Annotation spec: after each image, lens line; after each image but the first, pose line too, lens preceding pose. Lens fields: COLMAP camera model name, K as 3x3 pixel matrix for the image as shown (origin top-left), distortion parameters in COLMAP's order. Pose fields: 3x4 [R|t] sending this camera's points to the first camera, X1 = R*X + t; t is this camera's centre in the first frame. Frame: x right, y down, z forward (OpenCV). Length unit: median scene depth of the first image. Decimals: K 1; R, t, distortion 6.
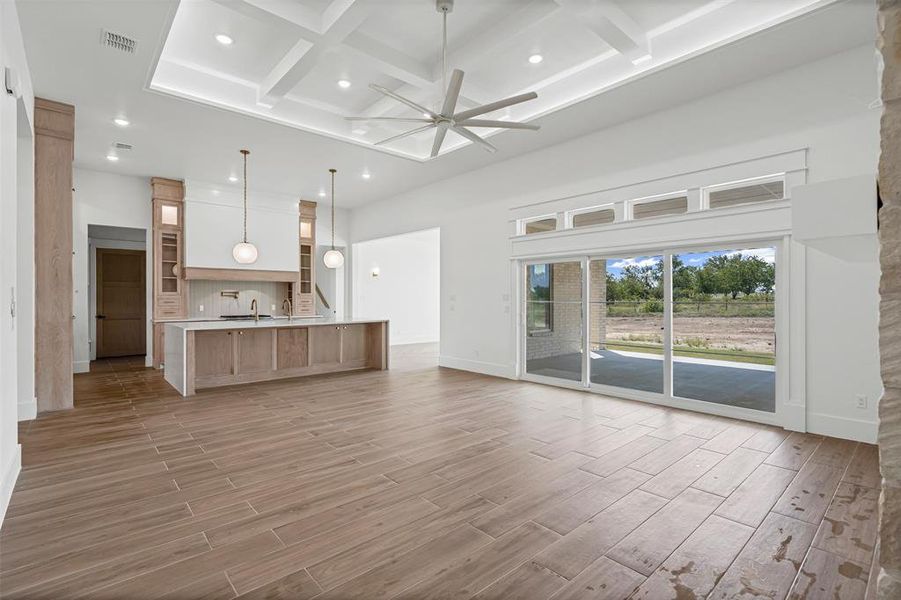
lens RADIAL K [[421.3, 0, 451.3], [0, 421.3, 295.8], [0, 0, 1]] dist [0.002921, 0.000673]
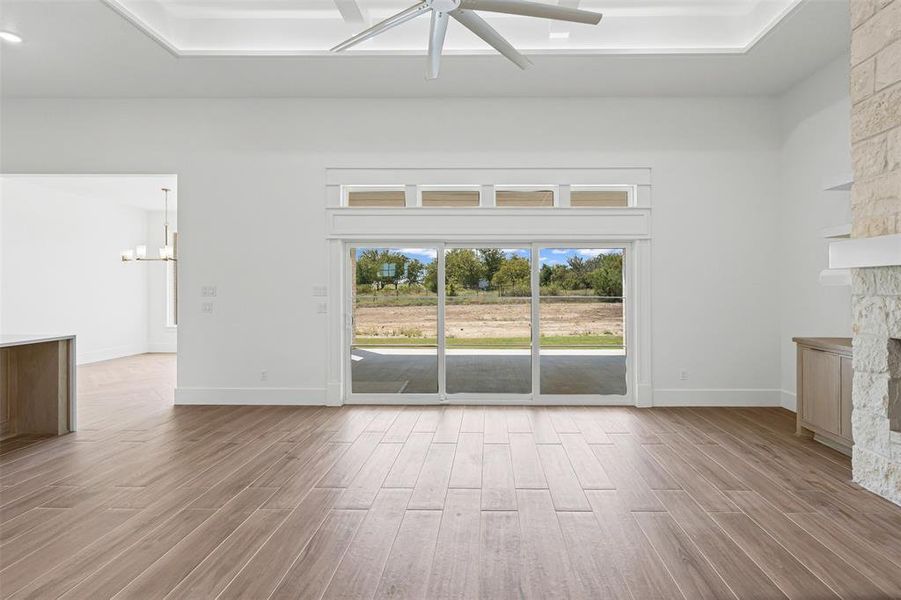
lens RADIAL K [[453.4, 0, 481.4], [0, 453.4, 285.3], [0, 0, 1]] dist [0.004943, 0.001393]
pose [[0.680407, 0.011760, 0.732740, -0.366175], [-0.006468, 0.999929, -0.010042, -0.001273], [-0.732806, 0.002093, 0.680434, 0.424397]]
